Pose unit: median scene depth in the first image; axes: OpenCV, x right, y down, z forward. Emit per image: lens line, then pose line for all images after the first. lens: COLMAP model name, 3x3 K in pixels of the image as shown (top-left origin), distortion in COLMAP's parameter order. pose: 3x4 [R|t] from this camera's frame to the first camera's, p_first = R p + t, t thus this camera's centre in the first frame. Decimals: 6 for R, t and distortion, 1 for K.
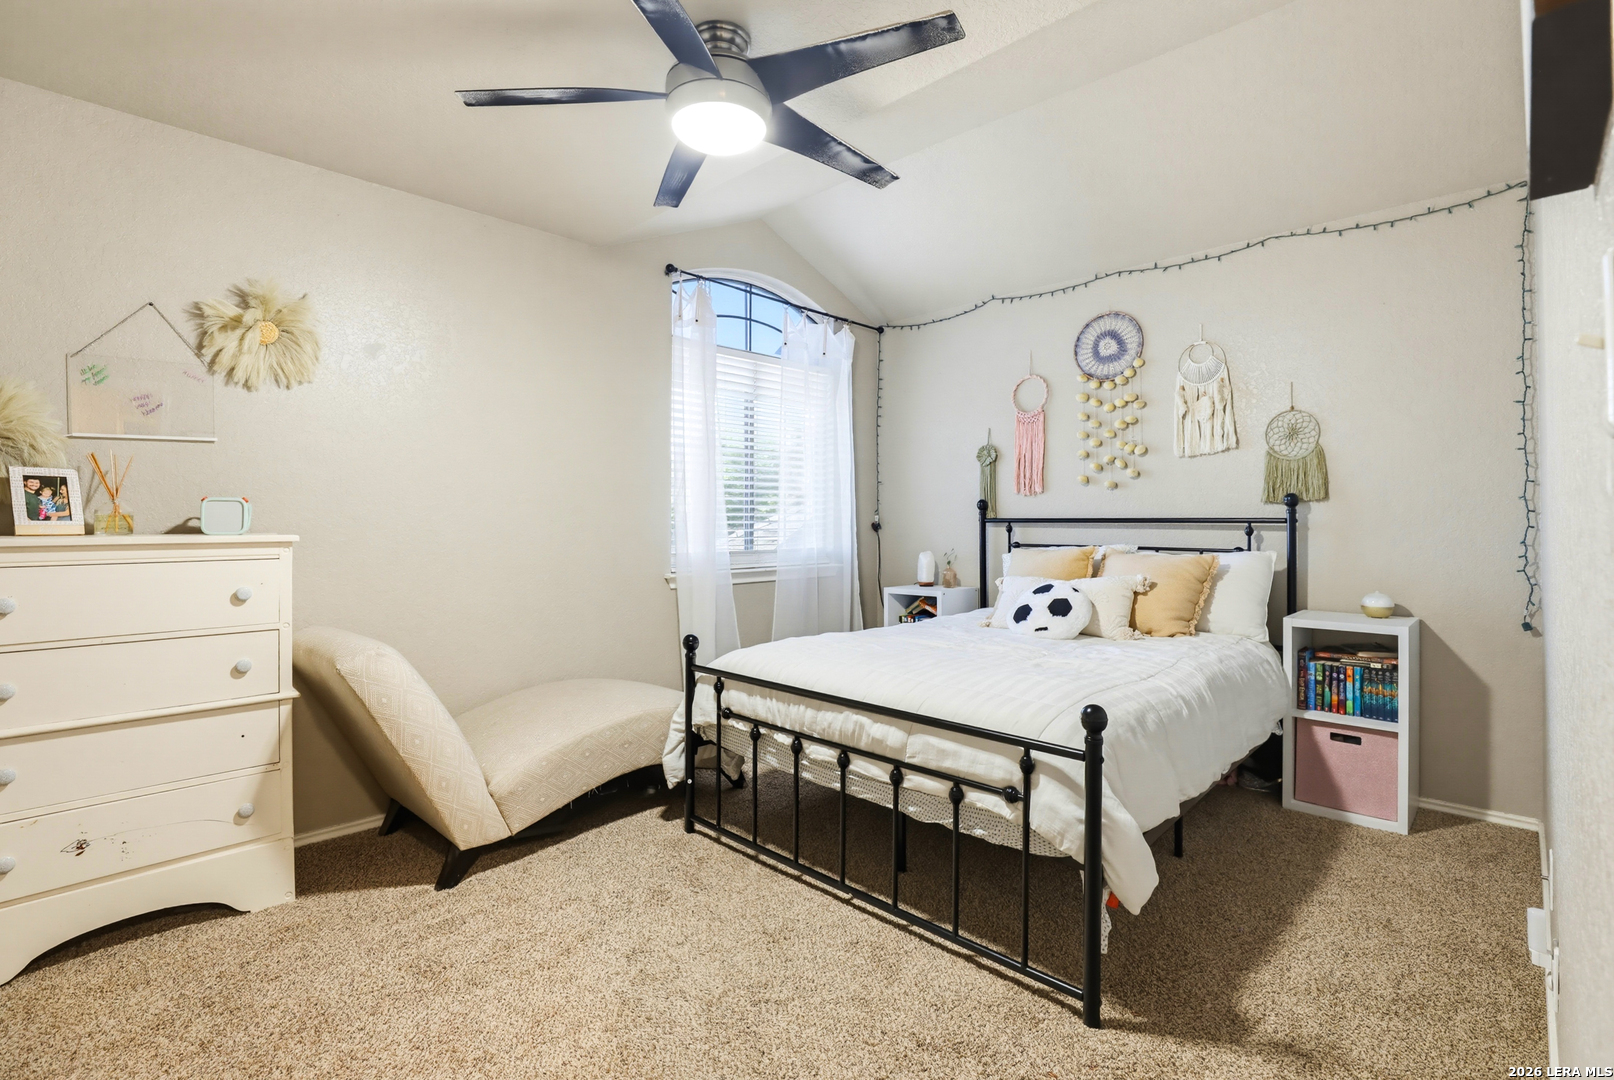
lens RADIAL K [[764.5, 0, 821.5], [0, 764.5, 535.6], [0, 0, 1]] dist [-0.042142, 0.011876]
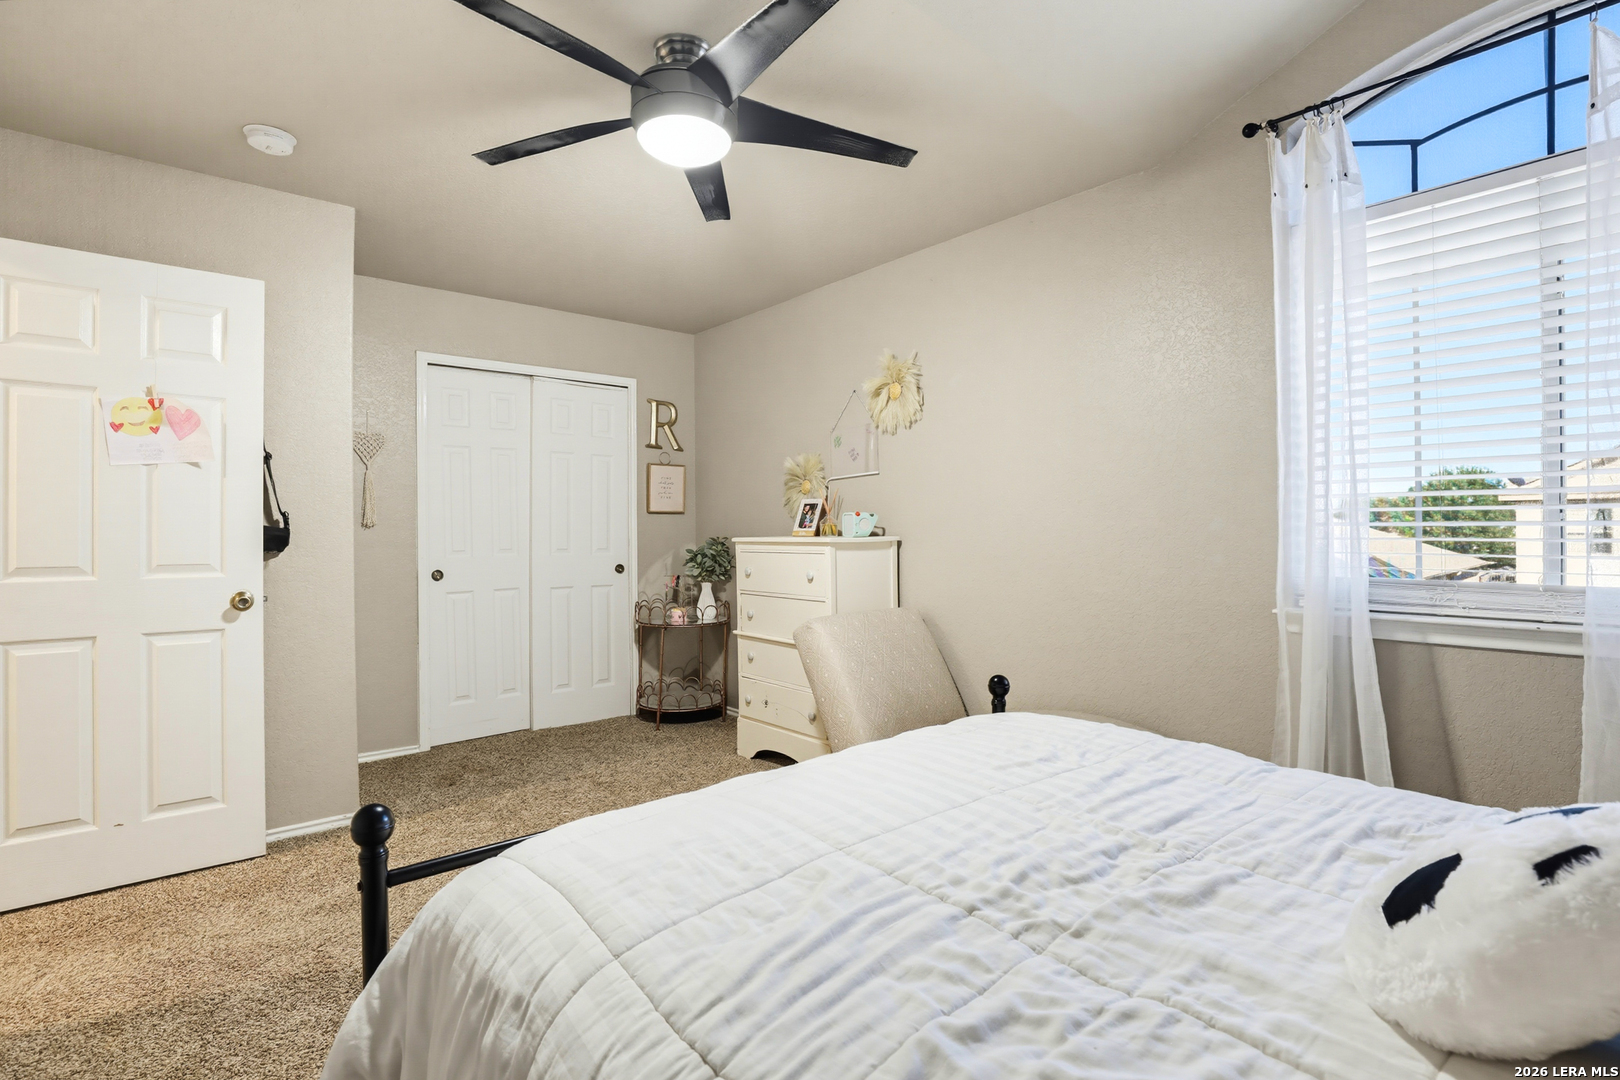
lens RADIAL K [[767.3, 0, 824.6], [0, 767.3, 535.6], [0, 0, 1]] dist [-0.042142, 0.011876]
pose [[-0.110698, 0.007372, -0.993827, 0.769499], [-0.014381, 0.999856, 0.009019, -0.016989], [0.993750, 0.015290, -0.110576, 1.166067]]
